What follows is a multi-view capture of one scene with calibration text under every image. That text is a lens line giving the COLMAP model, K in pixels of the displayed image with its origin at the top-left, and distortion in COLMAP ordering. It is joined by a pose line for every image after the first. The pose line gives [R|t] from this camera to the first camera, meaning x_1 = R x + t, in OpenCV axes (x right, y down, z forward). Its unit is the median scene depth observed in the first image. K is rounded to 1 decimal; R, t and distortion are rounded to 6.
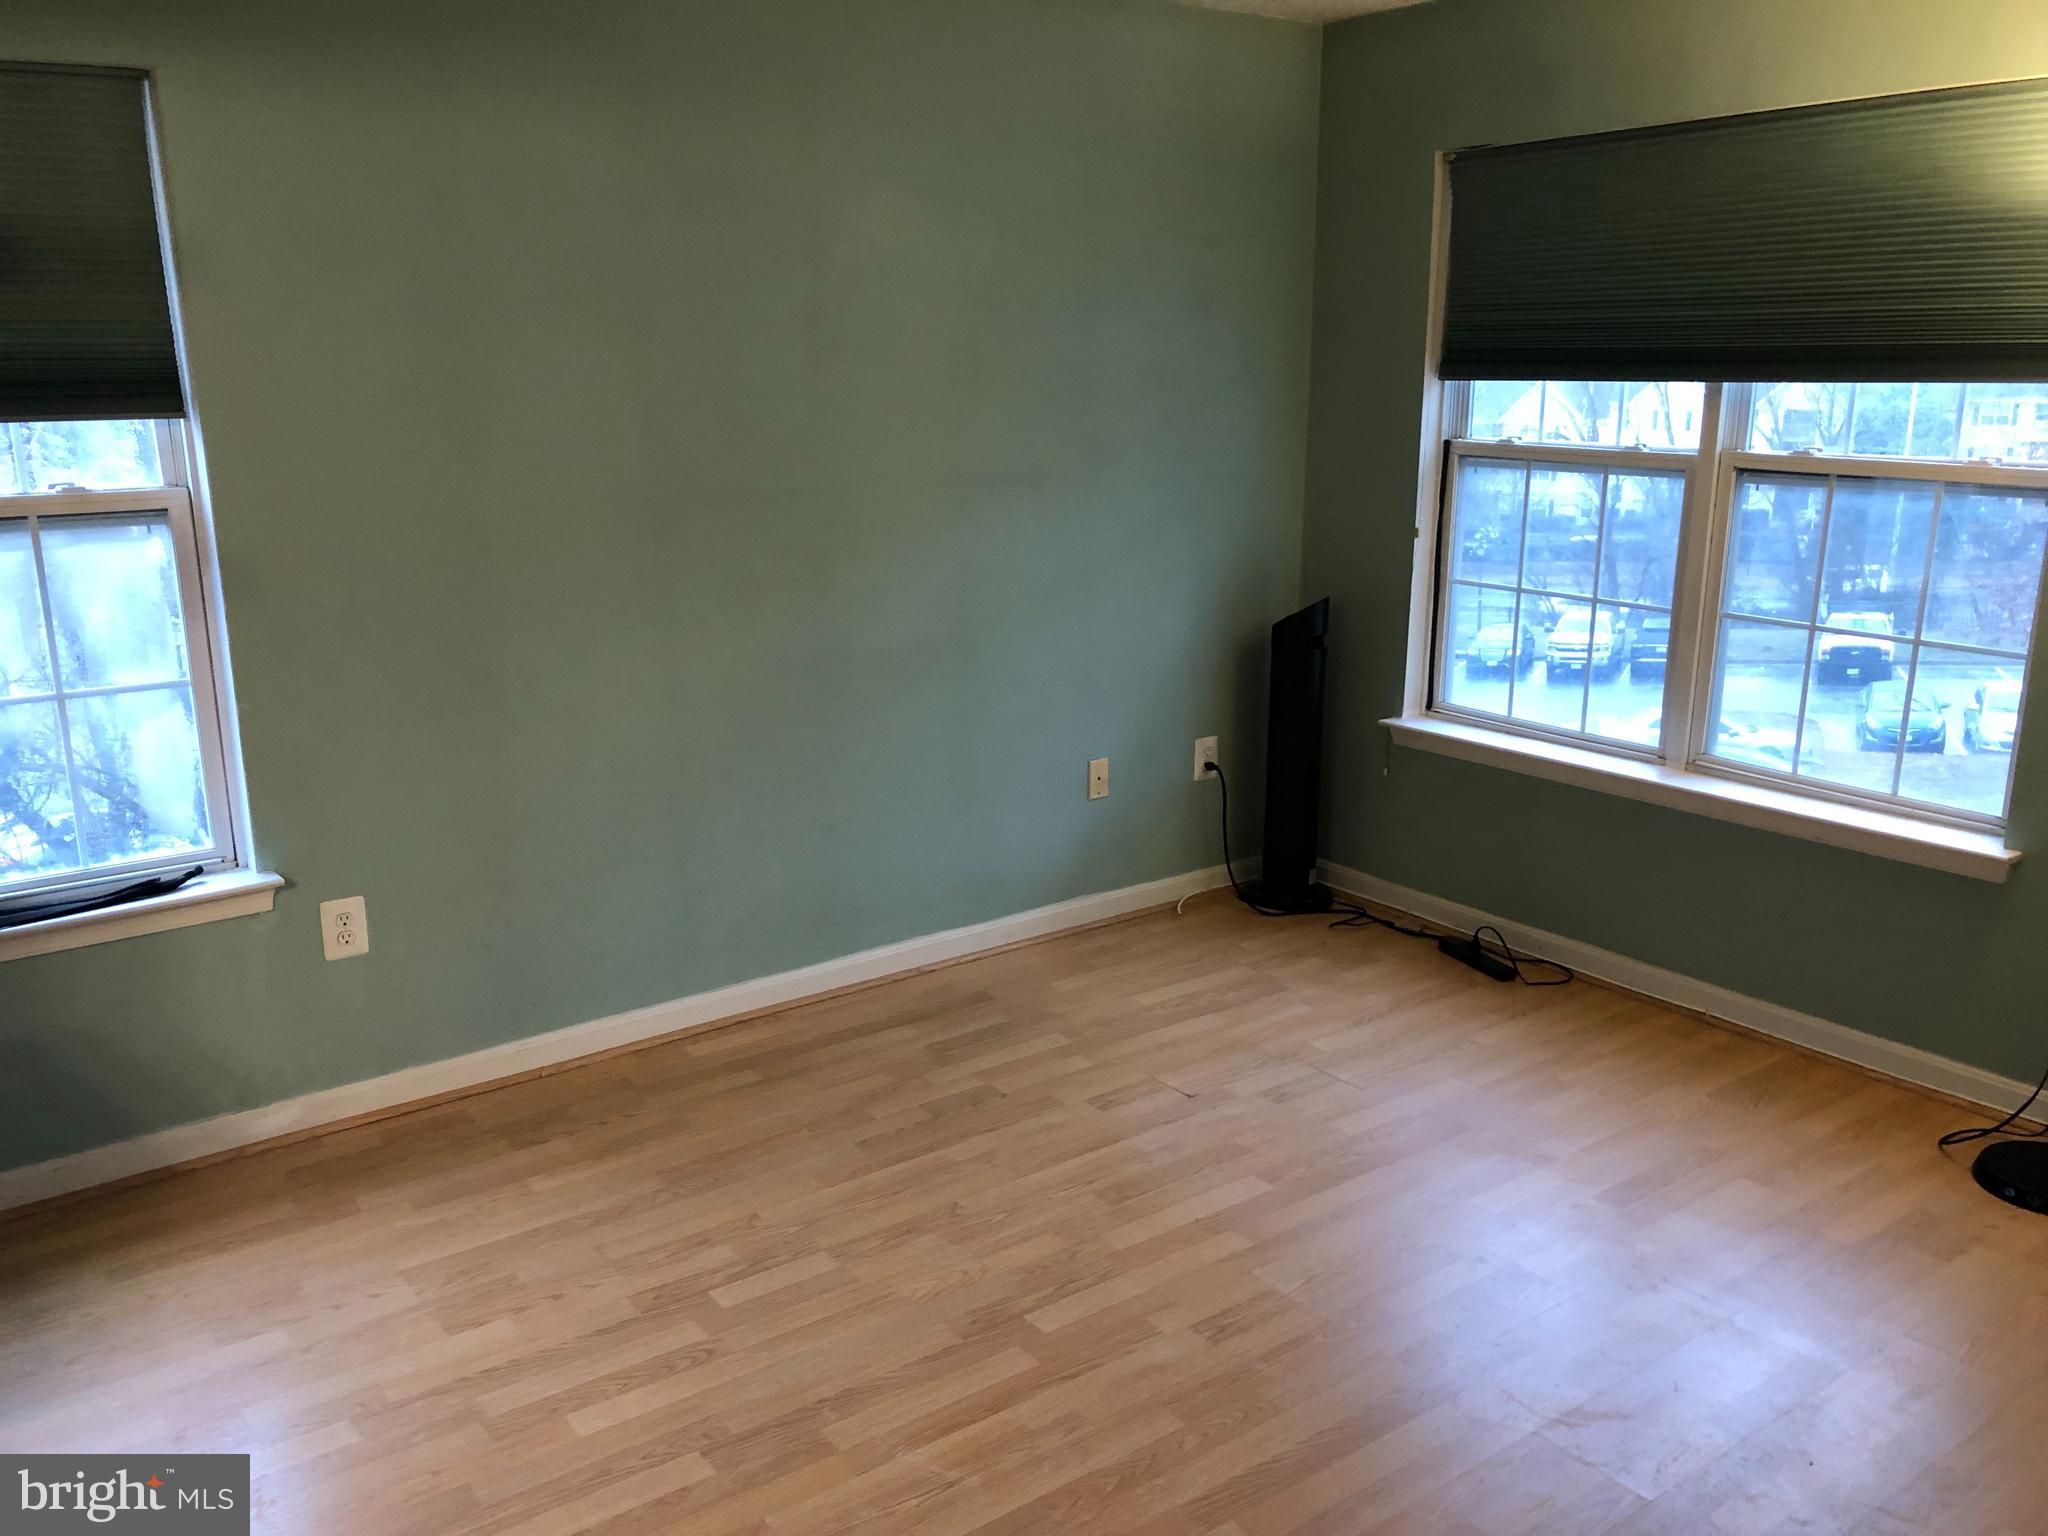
lens RADIAL K [[1679.7, 0, 1018.8], [0, 1679.7, 790.5], [0, 0, 1]] dist [0.015018, -0.004983]
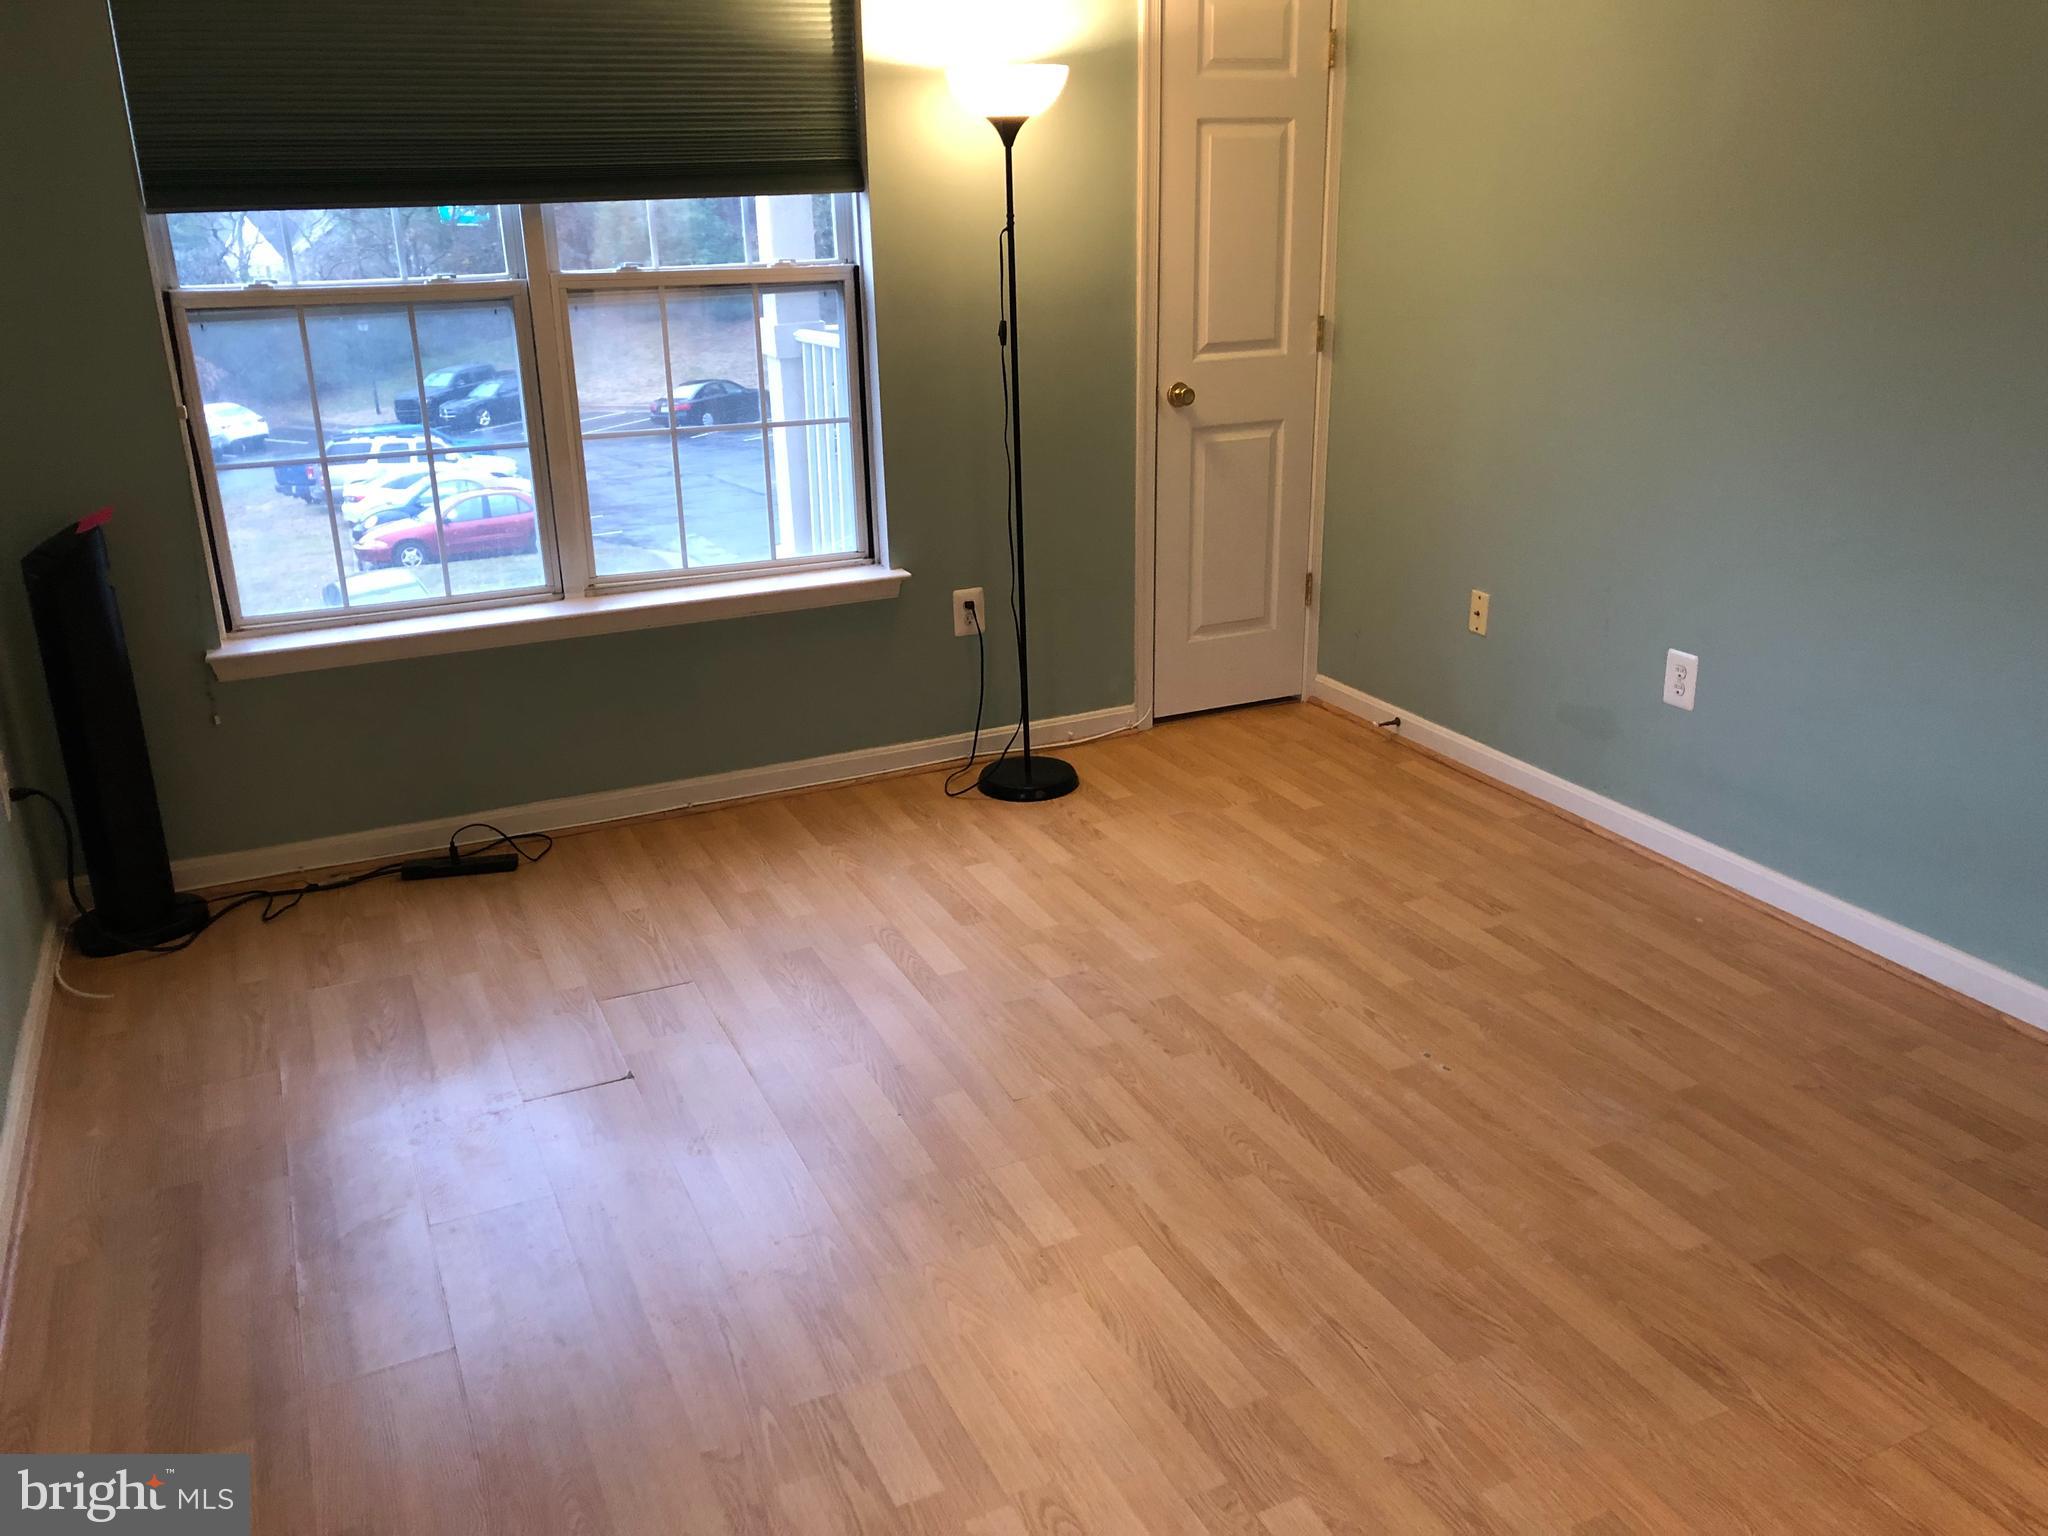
lens RADIAL K [[1709.0, 0, 1025.4], [0, 1709.0, 745.3], [0, 0, 1]] dist [0.063412, 0.000497]
pose [[0.200916, -0.314692, 0.927686, -0.561563], [0.269333, 0.928246, 0.256551, -0.128931], [-0.941856, 0.198311, 0.271257, 0.511981]]
